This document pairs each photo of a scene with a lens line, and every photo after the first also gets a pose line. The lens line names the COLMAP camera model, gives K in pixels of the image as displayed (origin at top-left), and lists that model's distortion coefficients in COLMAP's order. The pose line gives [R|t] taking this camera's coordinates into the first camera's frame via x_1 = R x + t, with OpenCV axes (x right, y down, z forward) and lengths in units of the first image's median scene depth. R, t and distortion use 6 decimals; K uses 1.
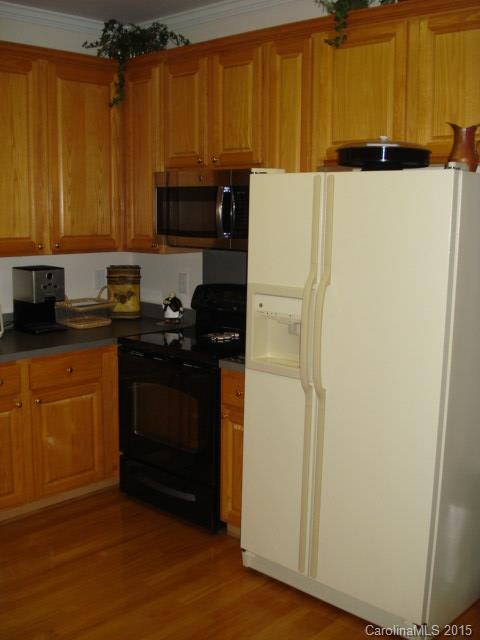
lens RADIAL K [[721.0, 0, 240.0], [0, 721.0, 320.0], [0, 0, 1]] dist [-0.102451, -0.030945]
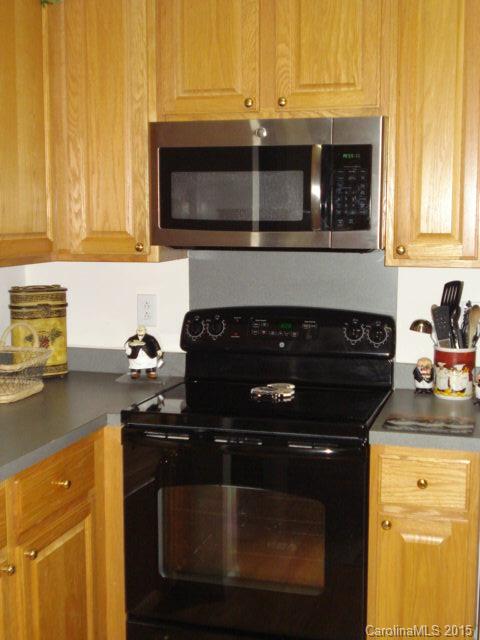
lens RADIAL K [[899.8, 0, 240.0], [0, 899.8, 320.0], [0, 0, 1]] dist [0.141019, 0.005868]
pose [[0.891460, -0.056673, 0.449541, -0.360628], [0.074233, 0.997009, -0.021516, -0.021591], [-0.446976, 0.052551, 0.893001, 0.286849]]
